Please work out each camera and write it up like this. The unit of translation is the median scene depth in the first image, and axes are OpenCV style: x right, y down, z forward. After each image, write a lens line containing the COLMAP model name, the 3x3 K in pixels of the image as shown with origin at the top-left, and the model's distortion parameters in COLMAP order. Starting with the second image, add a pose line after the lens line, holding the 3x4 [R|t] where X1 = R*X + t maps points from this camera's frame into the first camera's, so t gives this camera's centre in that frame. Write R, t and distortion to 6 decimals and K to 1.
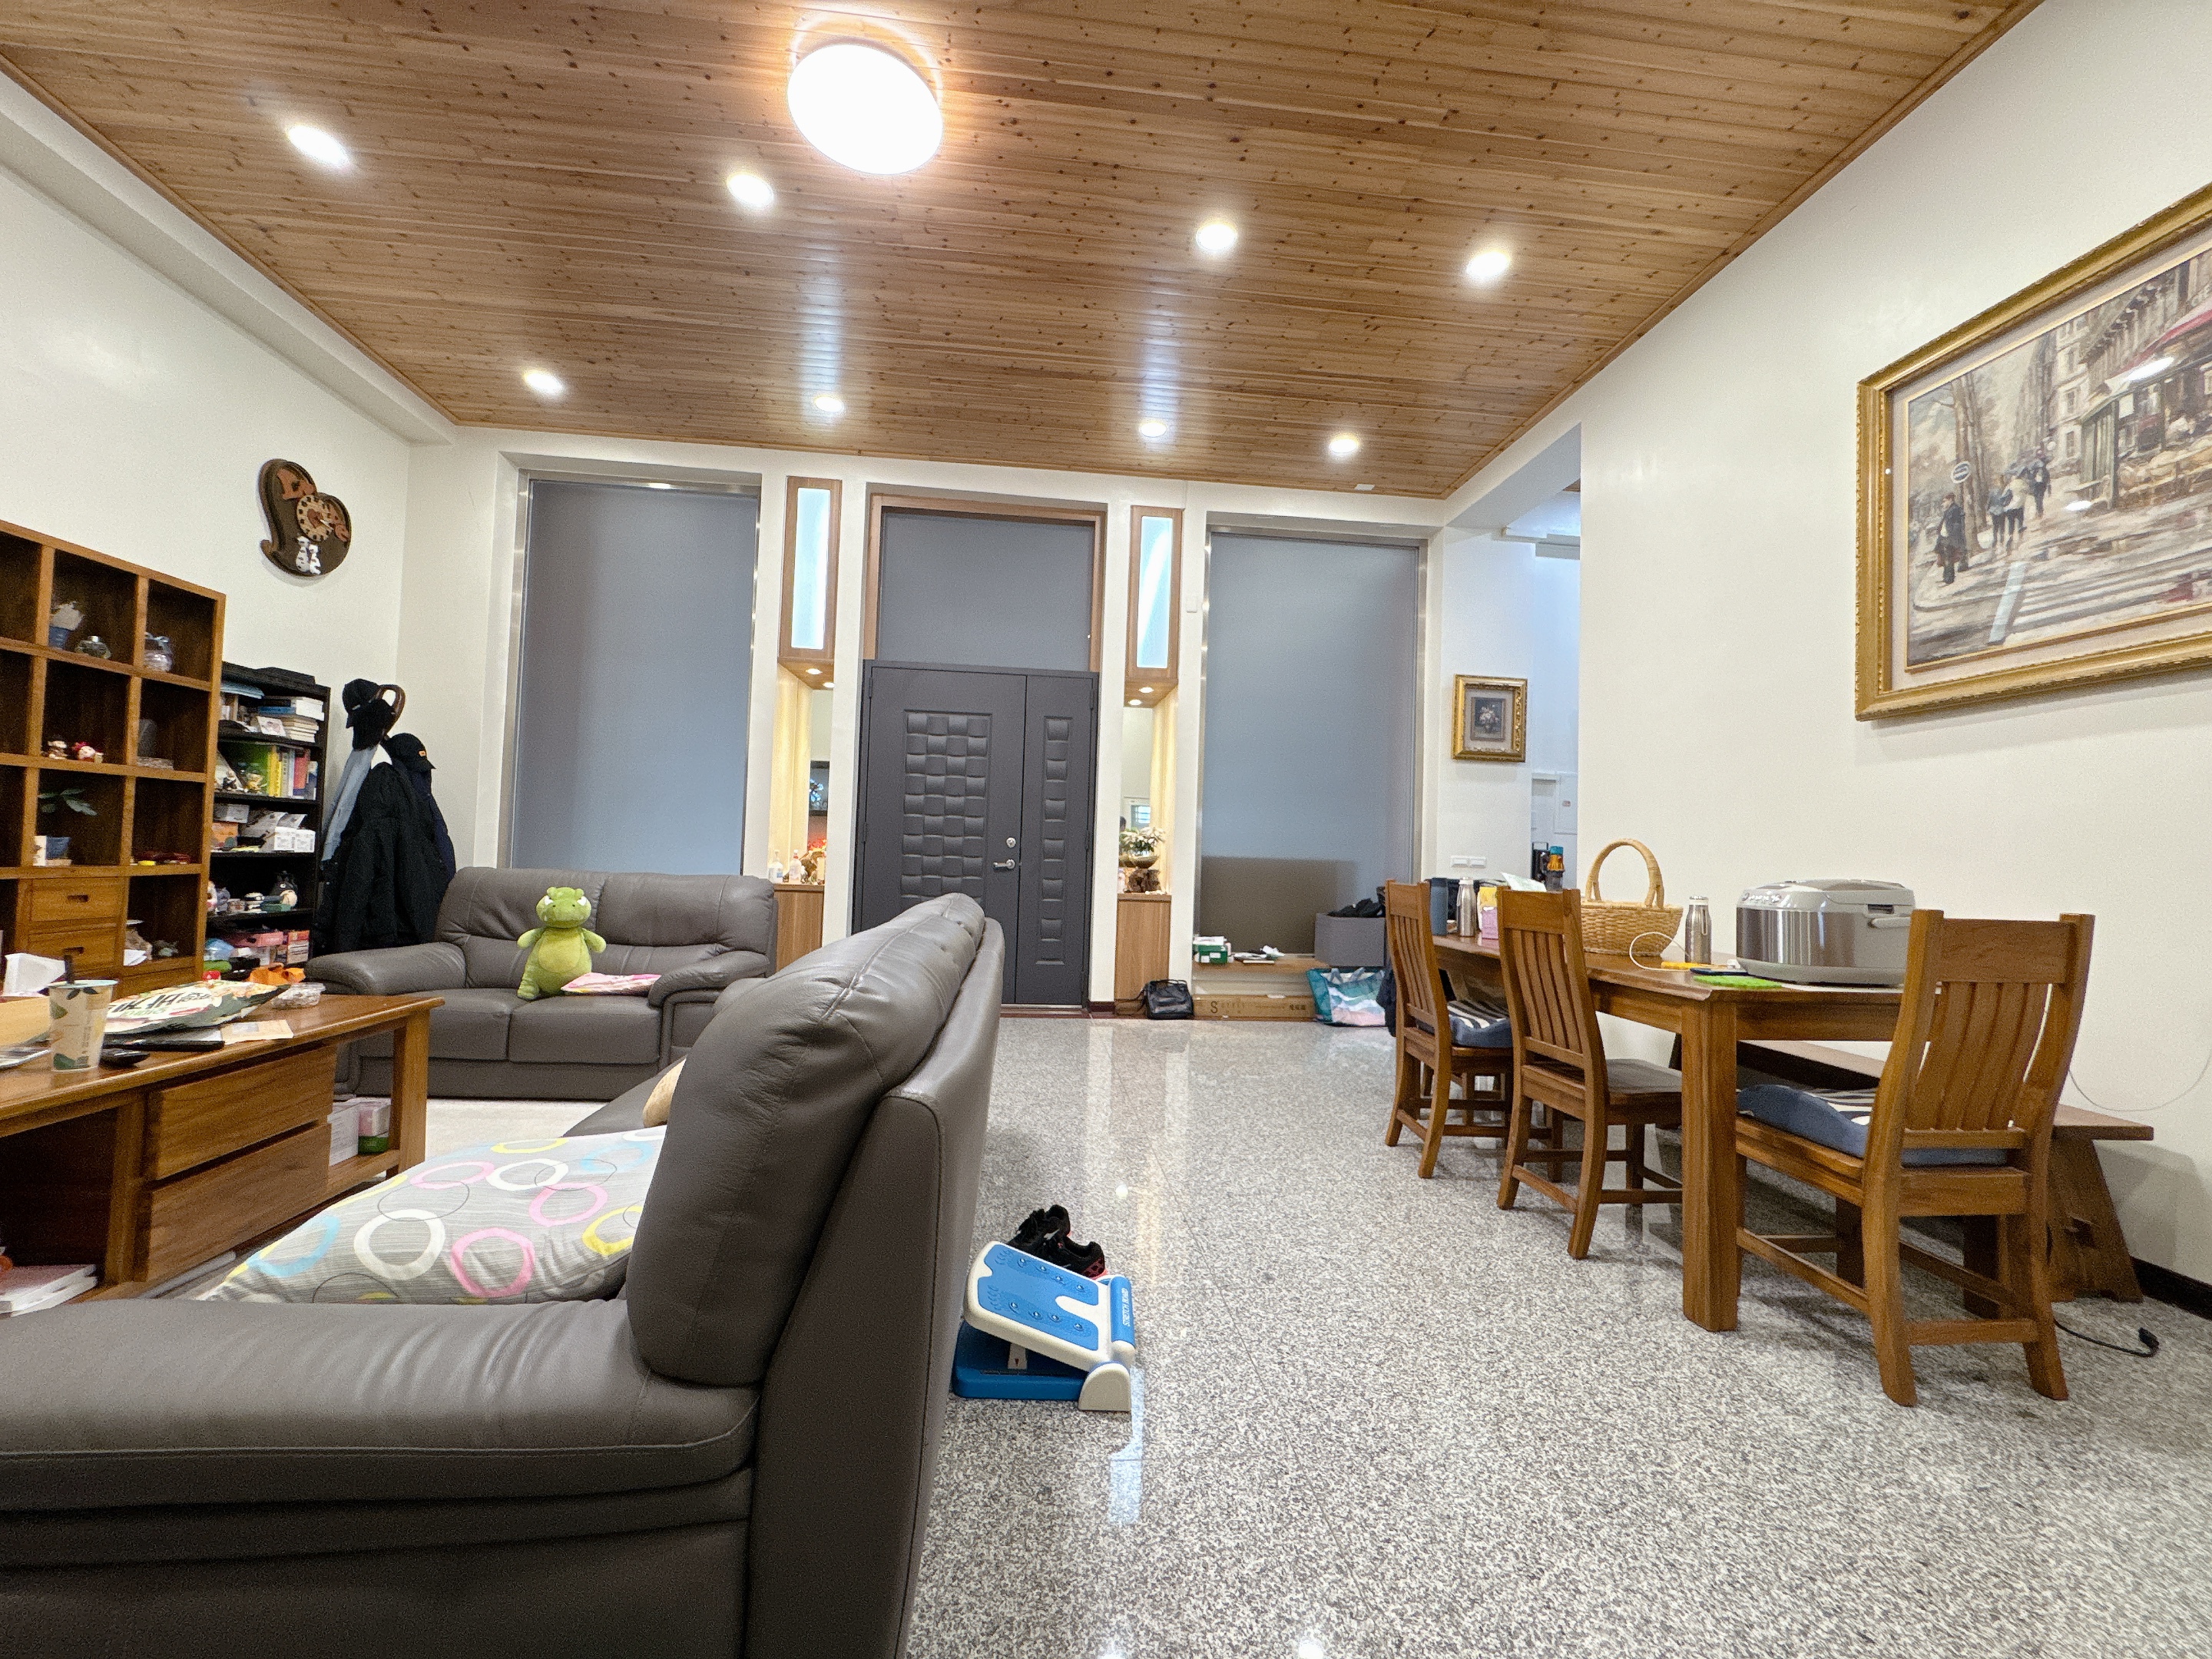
lens RADIAL K [[887.4, 0, 1106.0], [0, 887.4, 829.5], [0, 0, 1]] dist [-0.000928, -0.000247]
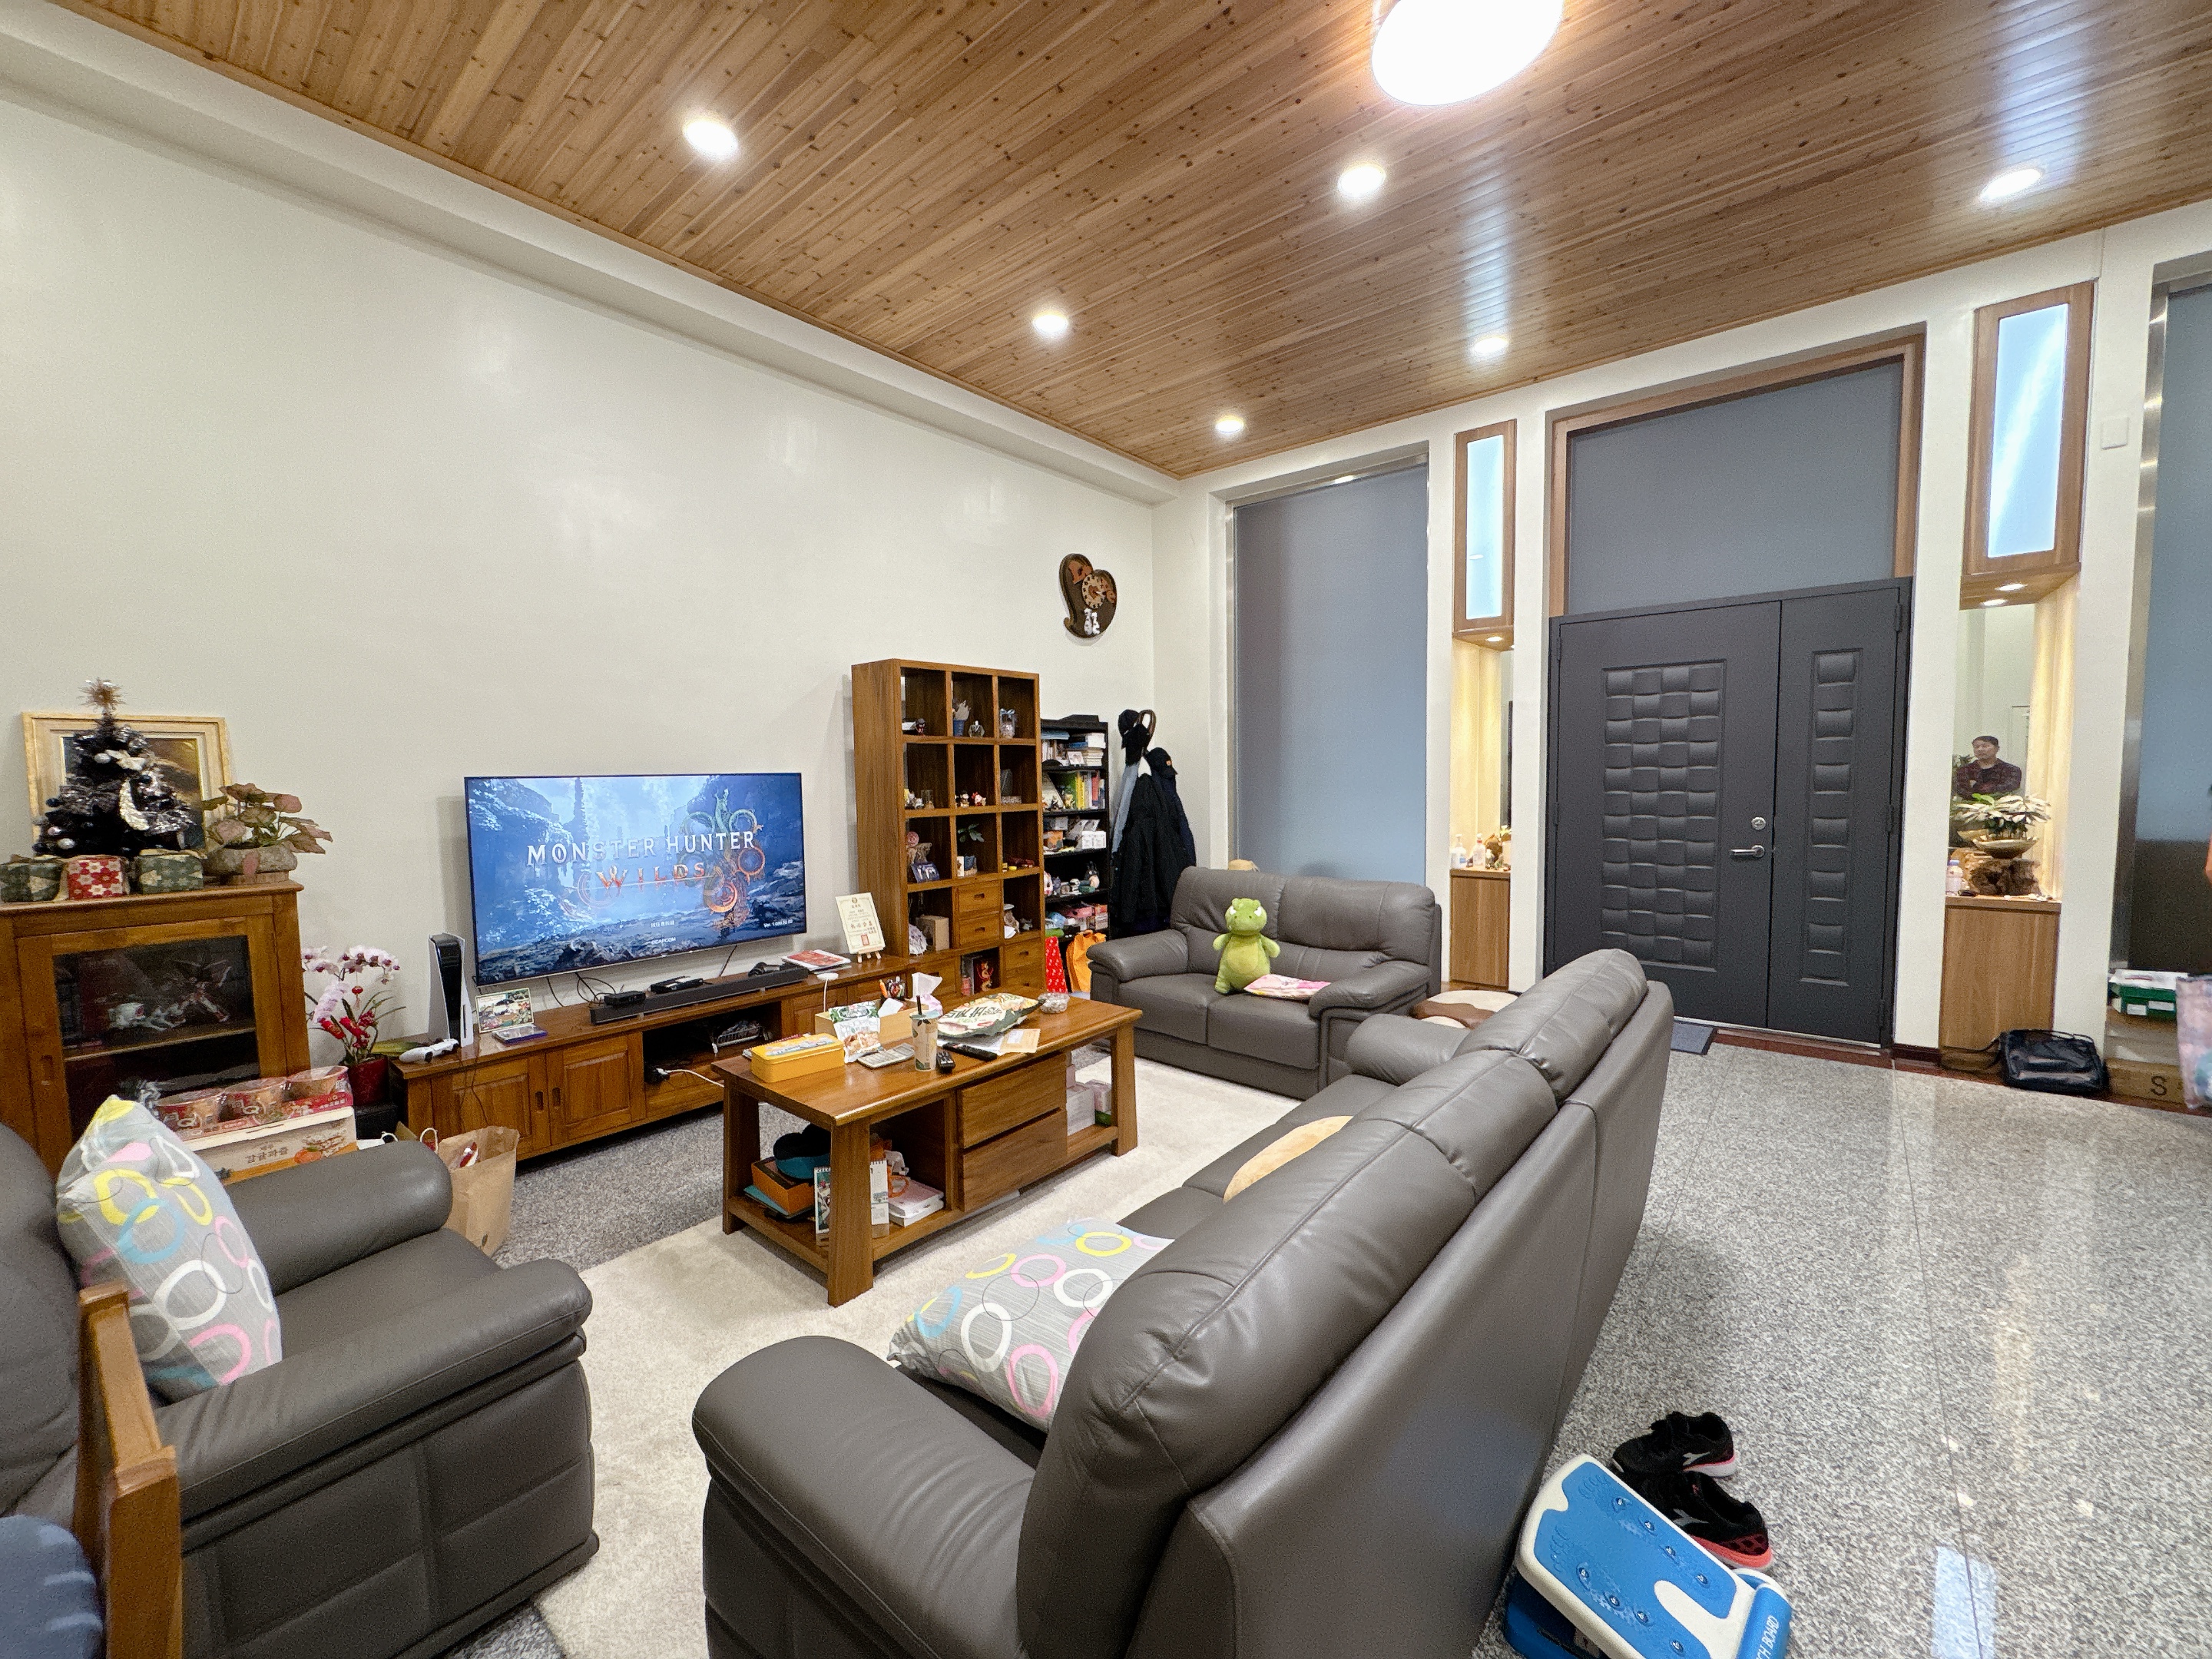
lens RADIAL K [[887.4, 0, 1106.0], [0, 887.4, 829.5], [0, 0, 1]] dist [-0.000928, -0.000247]
pose [[0.697883, 0.002923, -0.716206, 0.071296], [0.063126, 0.995849, 0.065576, -0.094656], [0.713425, -0.090976, 0.694801, 0.074458]]
